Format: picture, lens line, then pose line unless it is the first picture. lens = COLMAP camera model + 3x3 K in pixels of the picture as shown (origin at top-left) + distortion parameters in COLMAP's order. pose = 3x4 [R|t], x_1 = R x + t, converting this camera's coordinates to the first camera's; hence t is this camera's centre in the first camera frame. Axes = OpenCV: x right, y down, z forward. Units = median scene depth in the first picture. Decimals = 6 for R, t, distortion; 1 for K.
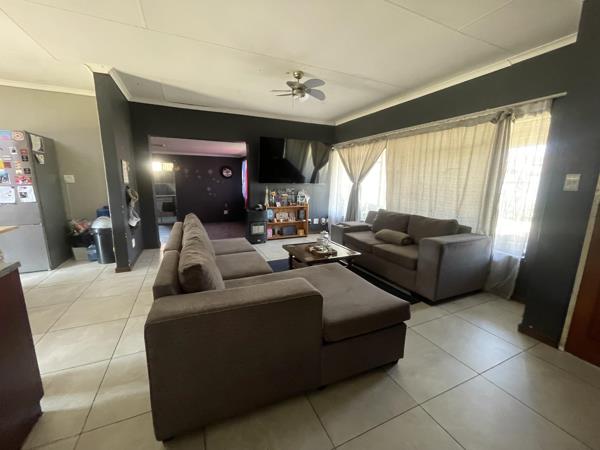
lens RADIAL K [[244.4, 0, 299.5], [0, 244.4, 225.1], [0, 0, 1]] dist [0.000763, 0.000922]
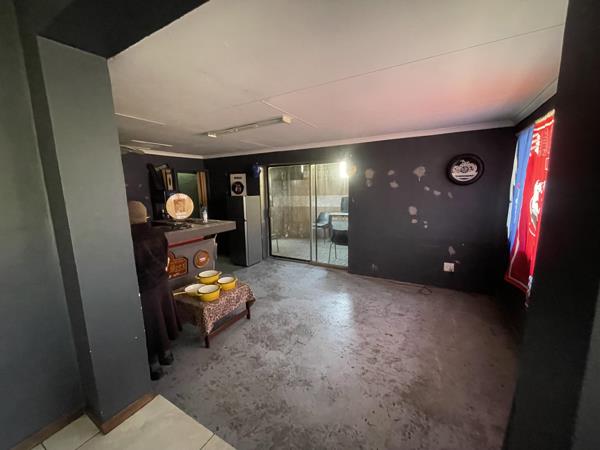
lens RADIAL K [[244.4, 0, 299.7], [0, 244.4, 224.6], [0, 0, 1]] dist [0.000763, 0.000922]
pose [[0.572334, 0.103456, -0.813469, -0.119965], [-0.118815, 0.992004, 0.042568, -0.116150], [0.811368, 0.072289, 0.580049, 0.570068]]
